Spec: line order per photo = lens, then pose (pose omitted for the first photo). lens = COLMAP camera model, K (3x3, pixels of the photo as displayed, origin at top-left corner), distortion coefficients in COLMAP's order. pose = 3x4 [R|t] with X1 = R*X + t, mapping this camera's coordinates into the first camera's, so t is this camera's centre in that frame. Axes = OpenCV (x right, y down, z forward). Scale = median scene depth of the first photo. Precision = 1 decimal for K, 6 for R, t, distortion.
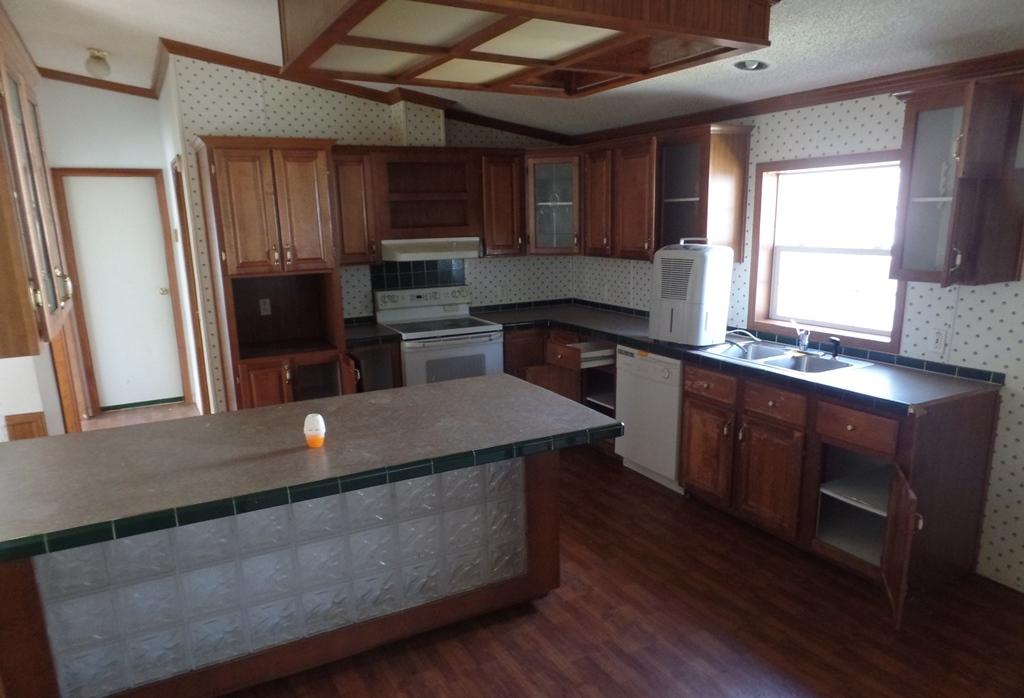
lens RADIAL K [[701.2, 0, 514.6], [0, 701.2, 387.2], [0, 0, 1]] dist [0.002338, 0.000333]
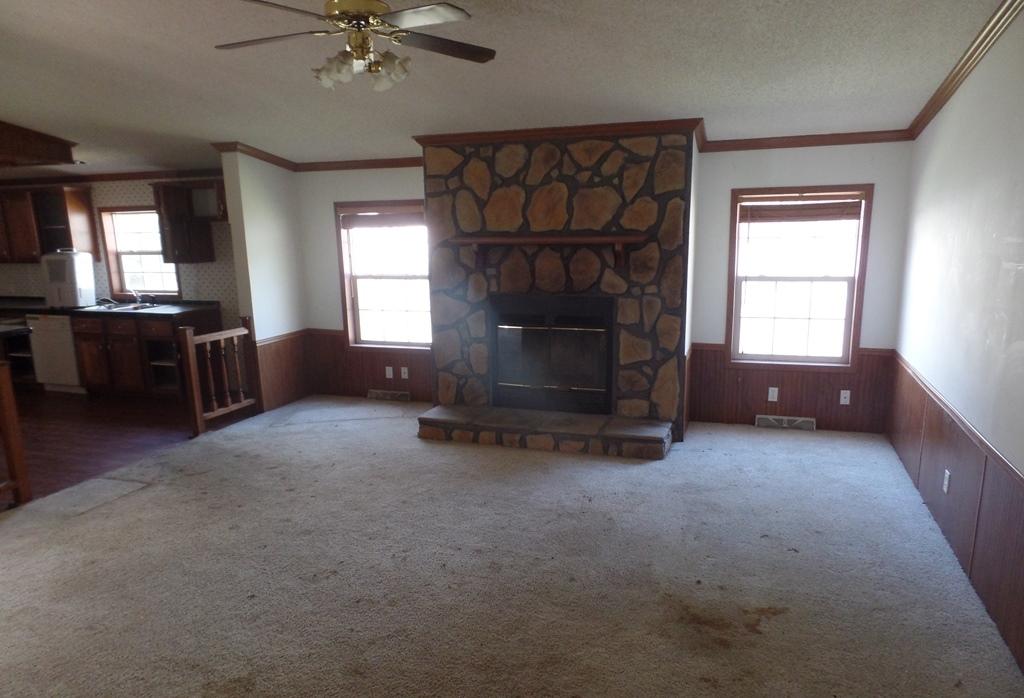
lens RADIAL K [[701.2, 0, 514.6], [0, 701.2, 387.2], [0, 0, 1]] dist [0.002338, 0.000333]
pose [[0.732720, -0.145537, 0.664786, -0.148051], [0.167585, 0.985370, 0.031009, 0.275359], [-0.659573, 0.088687, 0.746390, -1.071419]]
